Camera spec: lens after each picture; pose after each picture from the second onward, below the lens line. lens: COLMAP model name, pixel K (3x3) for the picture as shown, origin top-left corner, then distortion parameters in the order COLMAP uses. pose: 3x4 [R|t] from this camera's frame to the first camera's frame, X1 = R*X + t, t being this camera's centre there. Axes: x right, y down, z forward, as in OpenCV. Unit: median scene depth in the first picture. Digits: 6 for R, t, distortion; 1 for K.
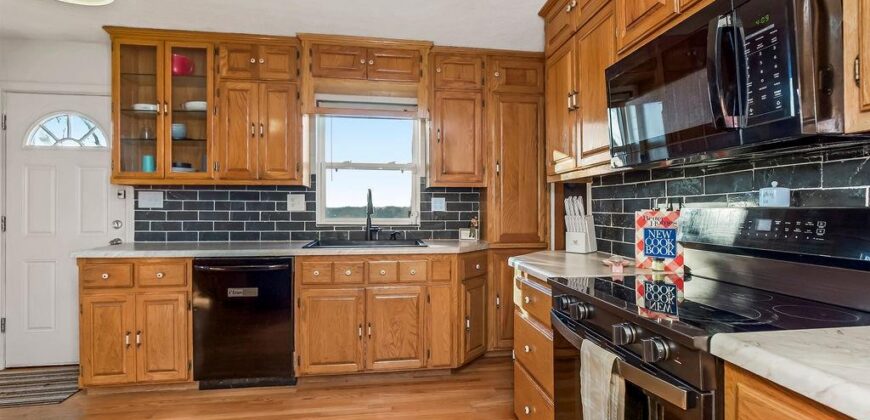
lens RADIAL K [[403.7, 0, 437.7], [0, 403.7, 209.7], [0, 0, 1]] dist [-0.014073, 0.000983]
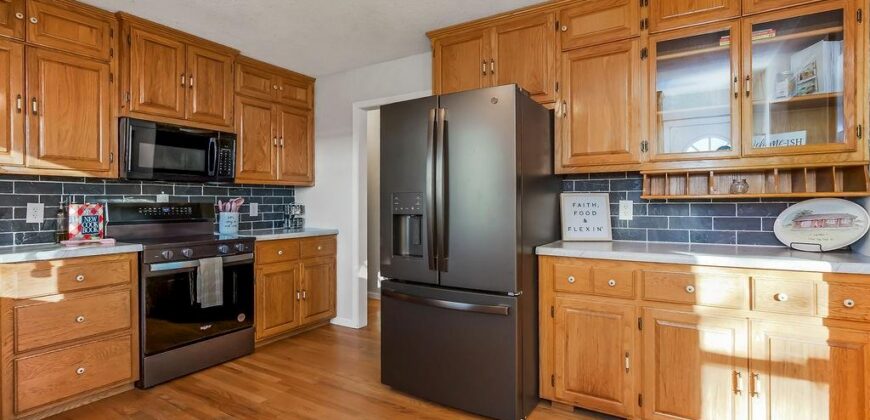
lens RADIAL K [[403.7, 0, 439.3], [0, 403.7, 204.6], [0, 0, 1]] dist [-0.014073, 0.000983]
pose [[-0.779450, 0.001238, 0.626463, -0.819196], [0.002613, 0.999996, 0.001276, 0.003410], [-0.626459, 0.002631, -0.779450, 0.758450]]
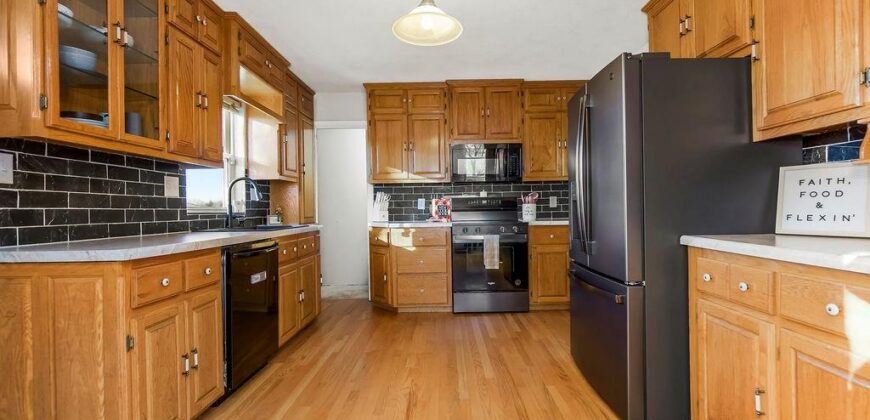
lens RADIAL K [[403.7, 0, 455.7], [0, 403.7, 207.7], [0, 0, 1]] dist [-0.014073, 0.000983]
pose [[0.119110, -0.000986, 0.992881, -1.144809], [0.014265, 0.999898, -0.000718, 0.036144], [-0.992779, 0.014249, 0.119112, 0.335067]]
